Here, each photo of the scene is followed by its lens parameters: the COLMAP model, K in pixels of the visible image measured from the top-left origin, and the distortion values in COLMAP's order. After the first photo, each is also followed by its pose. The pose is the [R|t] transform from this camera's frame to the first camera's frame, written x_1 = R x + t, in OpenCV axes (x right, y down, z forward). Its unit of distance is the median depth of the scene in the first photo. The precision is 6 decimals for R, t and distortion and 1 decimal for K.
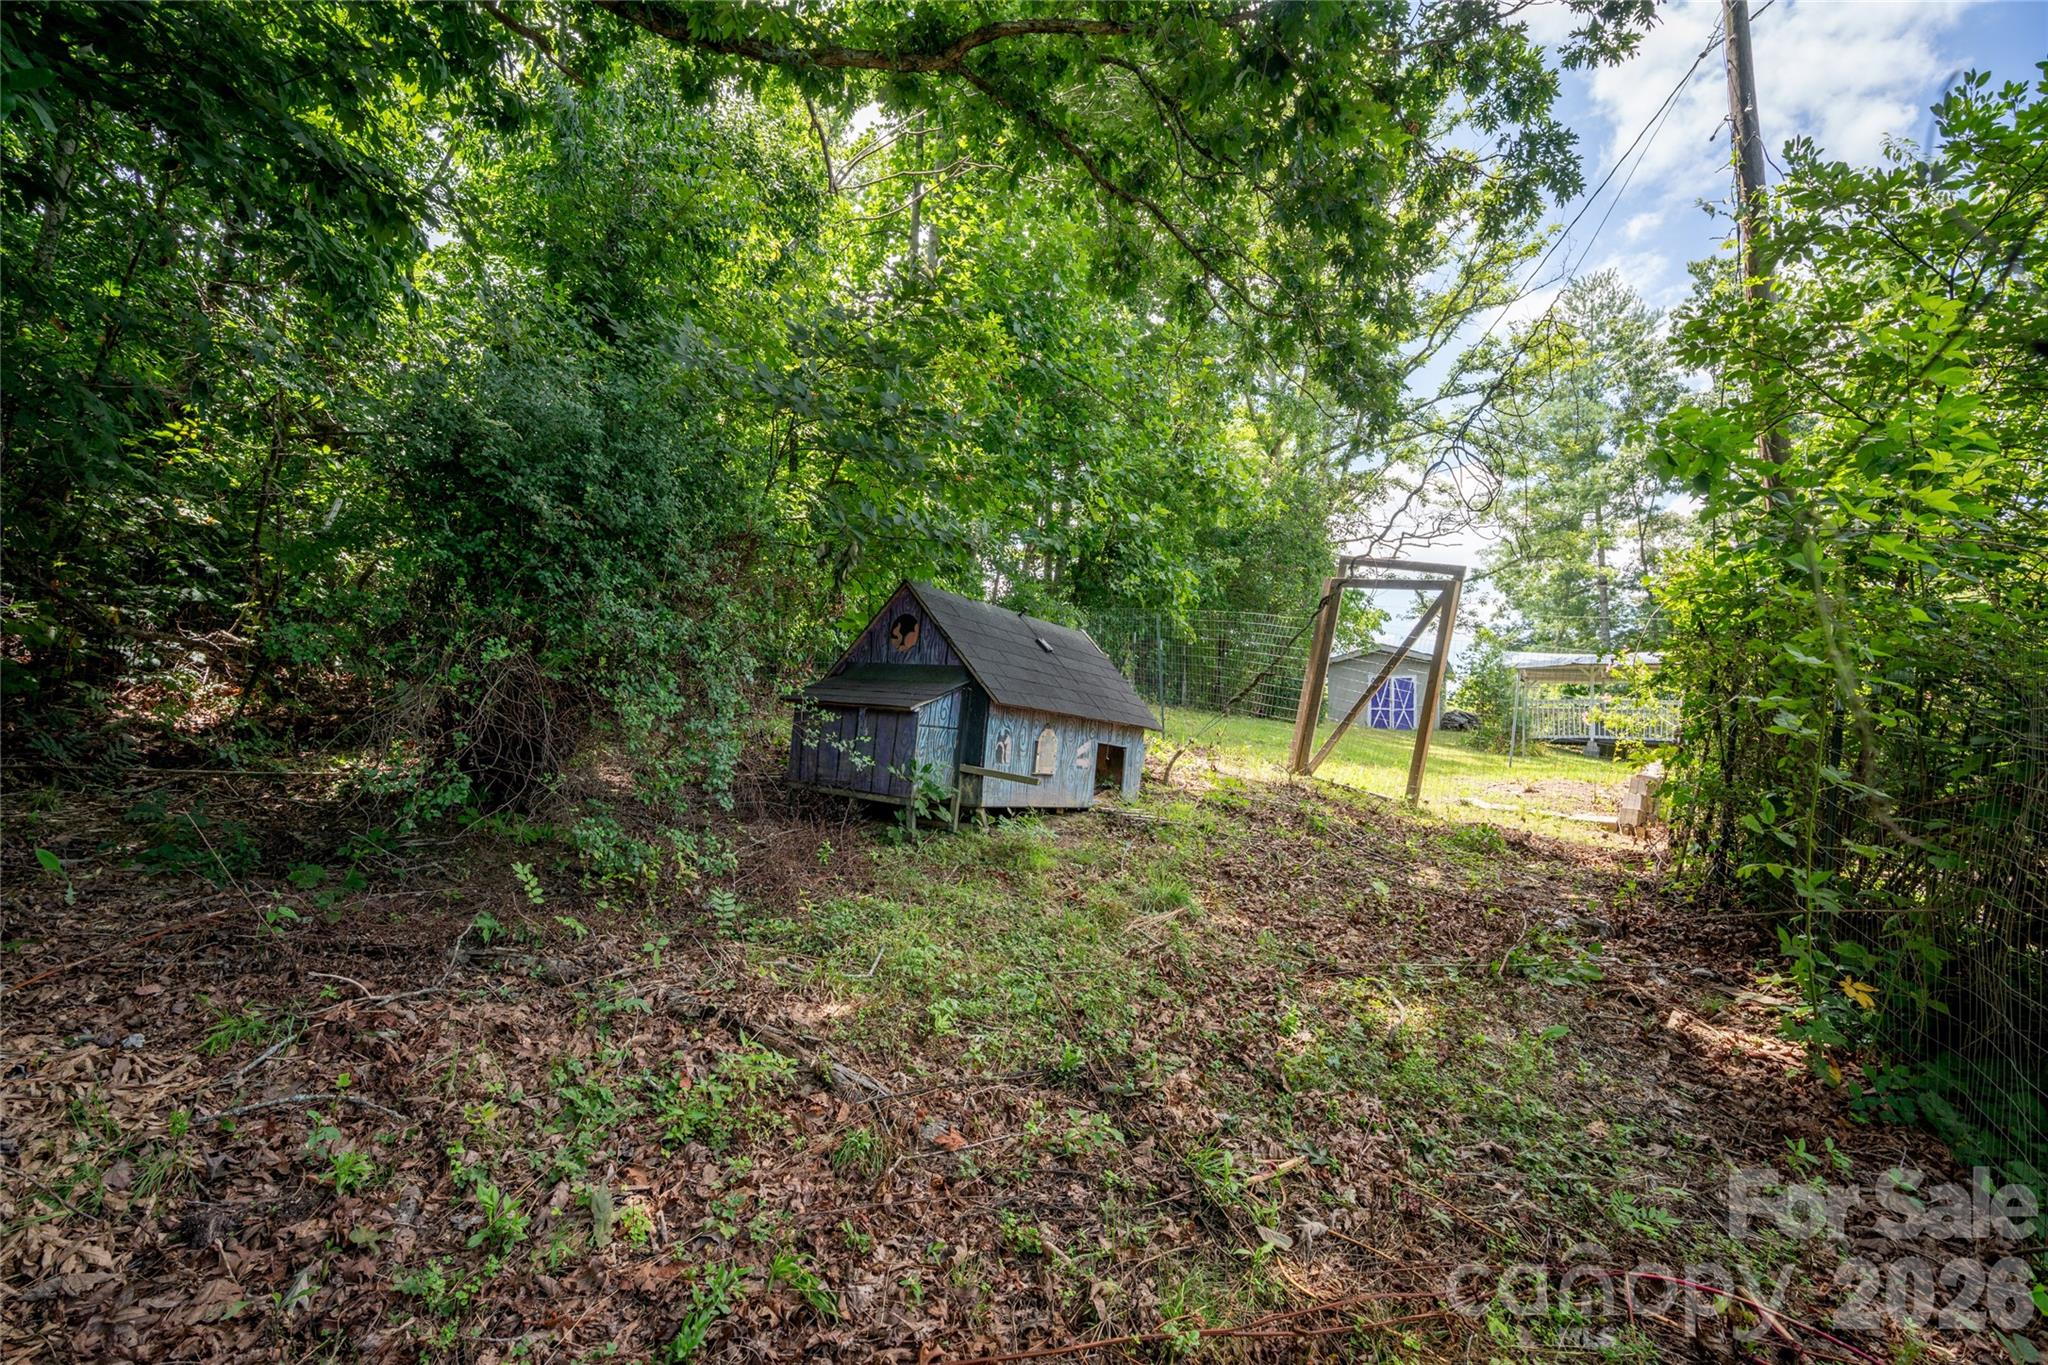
lens RADIAL K [[937.8, 0, 1024.0], [0, 937.8, 706.4], [0, 0, 1]] dist [-0.068605, 0.029453]
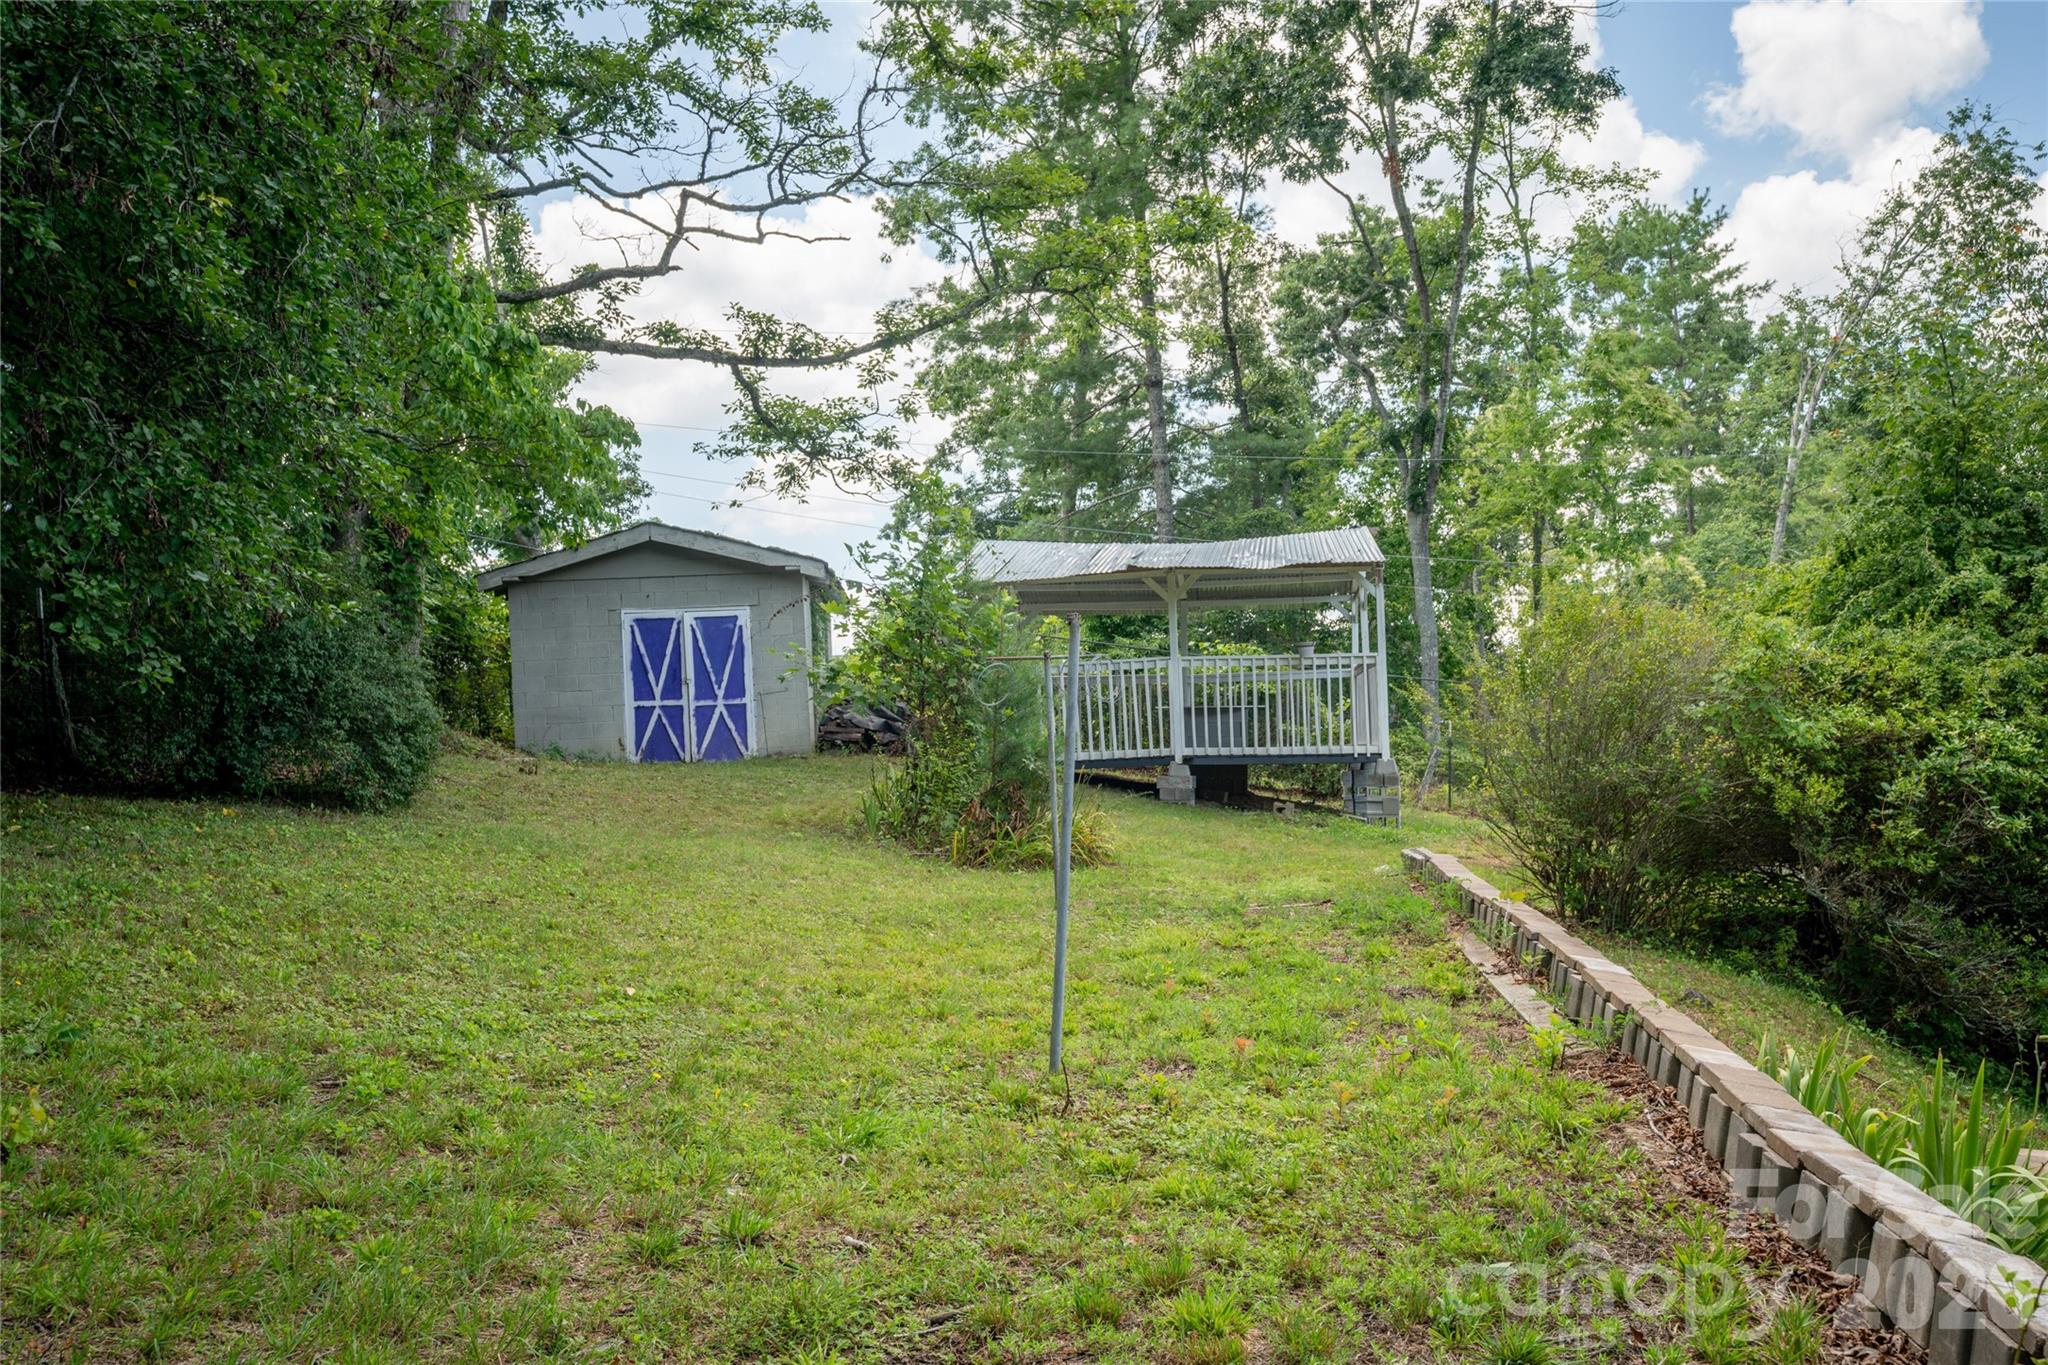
lens RADIAL K [[1953.9, 0, 1040.5], [0, 1953.9, 702.9], [0, 0, 1]] dist [0.069551, 0.024710]
pose [[0.864473, -0.052474, 0.499933, 0.131974], [0.042440, 0.998605, 0.031430, -0.014856], [-0.500885, -0.005953, 0.865493, 0.268295]]
